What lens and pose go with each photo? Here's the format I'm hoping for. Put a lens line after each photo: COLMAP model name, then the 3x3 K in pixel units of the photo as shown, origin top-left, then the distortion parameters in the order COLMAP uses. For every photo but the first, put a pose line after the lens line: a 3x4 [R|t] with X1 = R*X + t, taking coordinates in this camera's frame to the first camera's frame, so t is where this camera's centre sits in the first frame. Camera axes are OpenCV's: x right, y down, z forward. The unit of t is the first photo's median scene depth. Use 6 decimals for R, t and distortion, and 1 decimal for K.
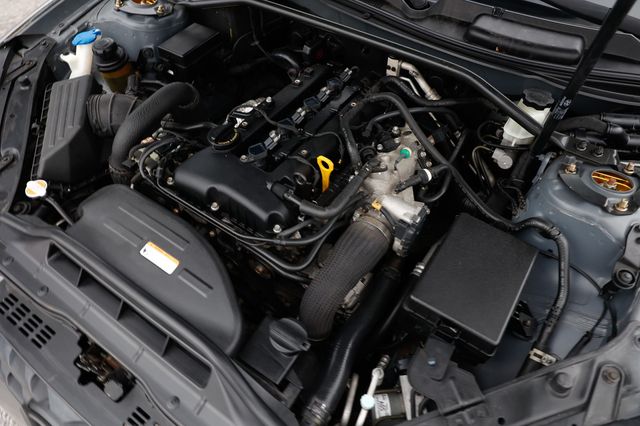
lens RADIAL K [[439.3, 0, 319.1], [0, 439.3, 213.7], [0, 0, 1]] dist [-0.101355, 0.078150]
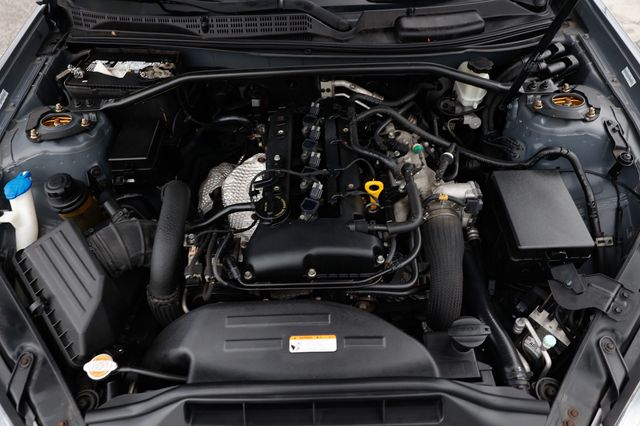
lens RADIAL K [[439.3, 0, 320.7], [0, 439.3, 213.4], [0, 0, 1]] dist [-0.101355, 0.078150]
pose [[0.818646, -0.452670, 0.353425, -0.485007], [0.471029, 0.881310, 0.037734, -0.153735], [-0.328558, 0.135583, 0.934701, 0.054385]]
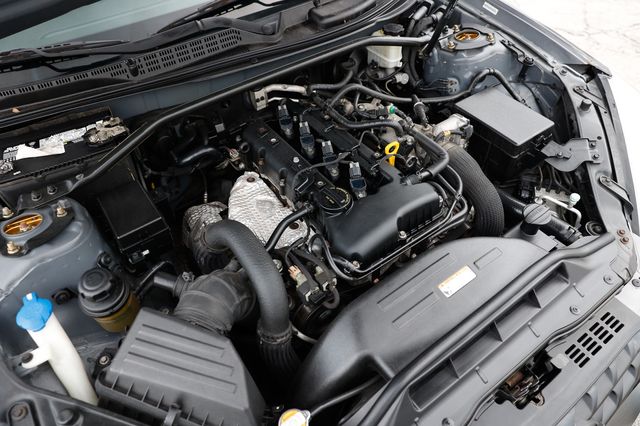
lens RADIAL K [[439.3, 0, 324.6], [0, 439.3, 208.8], [0, 0, 1]] dist [-0.101355, 0.078150]
pose [[0.345855, -0.691640, 0.634050, -0.874774], [0.753721, 0.607258, 0.251283, -0.432463], [-0.558829, 0.390989, 0.731326, 0.305420]]
